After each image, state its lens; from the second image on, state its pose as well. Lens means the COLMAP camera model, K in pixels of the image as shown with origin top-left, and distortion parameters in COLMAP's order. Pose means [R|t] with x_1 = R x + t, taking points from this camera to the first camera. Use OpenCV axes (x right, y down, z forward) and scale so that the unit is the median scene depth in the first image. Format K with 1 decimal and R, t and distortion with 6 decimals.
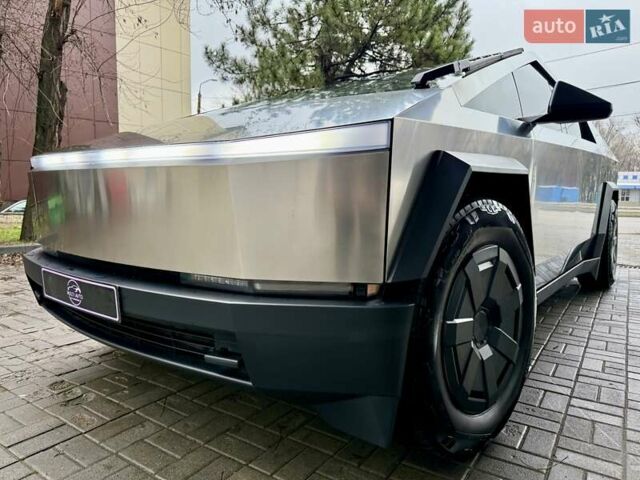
lens RADIAL K [[453.2, 0, 320.0], [0, 453.2, 240.0], [0, 0, 1]] dist [0.087271, -0.154967]
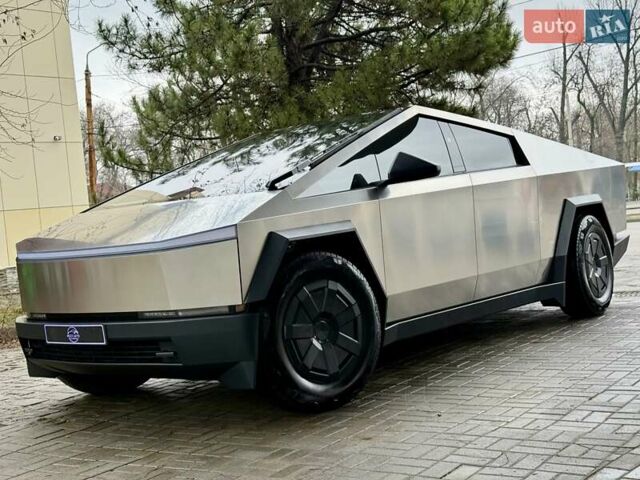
lens RADIAL K [[898.6, 0, 320.0], [0, 898.6, 240.0], [0, 0, 1]] dist [0.153858, -0.222437]
pose [[0.994318, -0.105254, -0.015917, 0.411177], [0.103759, 0.991695, -0.076000, 0.109798], [0.023784, 0.073916, 0.996981, -2.127810]]
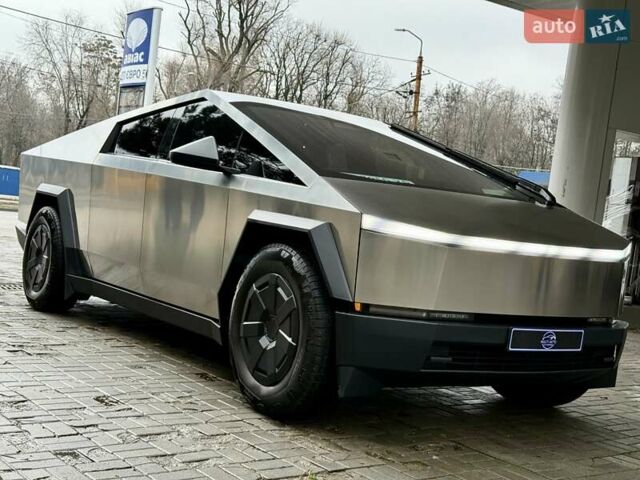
lens RADIAL K [[898.6, 0, 320.0], [0, 898.6, 240.0], [0, 0, 1]] dist [0.153858, -0.222437]
pose [[0.302566, -0.012518, 0.953046, -3.323635], [-0.005115, 0.999878, 0.014757, -0.233890], [-0.953115, -0.009340, 0.302465, 0.761870]]
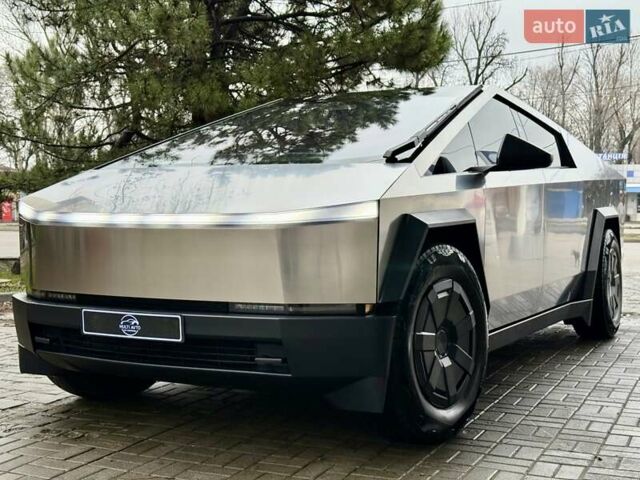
lens RADIAL K [[898.6, 0, 320.0], [0, 898.6, 240.0], [0, 0, 1]] dist [0.153858, -0.222437]
pose [[0.985595, -0.018343, 0.168124, -0.403956], [0.029011, 0.997703, -0.061215, 0.045328], [-0.166614, 0.065211, 0.983863, -1.441564]]
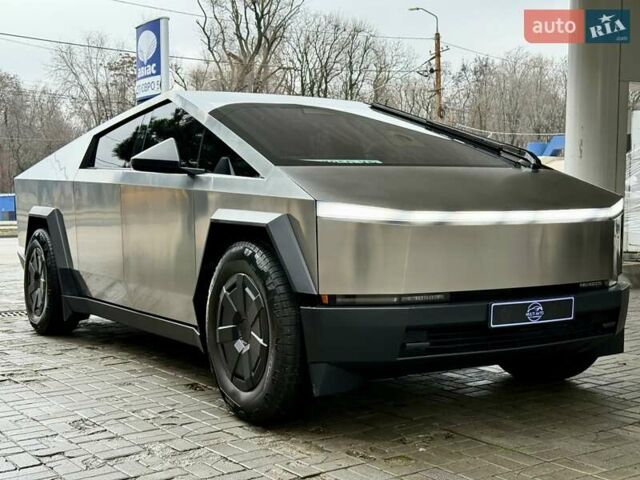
lens RADIAL K [[898.6, 0, 320.0], [0, 898.6, 240.0], [0, 0, 1]] dist [0.153858, -0.222437]
pose [[0.347425, -0.057156, 0.935964, -3.102718], [0.108336, 0.993903, 0.020481, -0.214597], [-0.931428, 0.094283, 0.351499, 0.575154]]
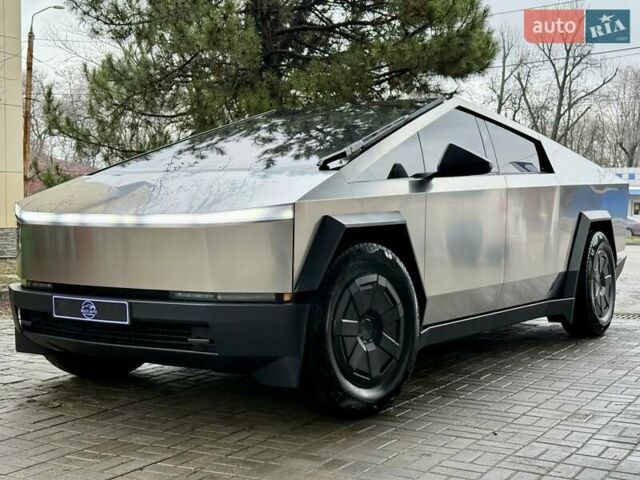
lens RADIAL K [[898.6, 0, 320.0], [0, 898.6, 240.0], [0, 0, 1]] dist [0.153858, -0.222437]
pose [[0.997423, -0.011443, 0.070825, 0.000800], [0.016164, 0.997659, -0.066452, 0.090419], [-0.069899, 0.067426, 0.995273, -1.827106]]
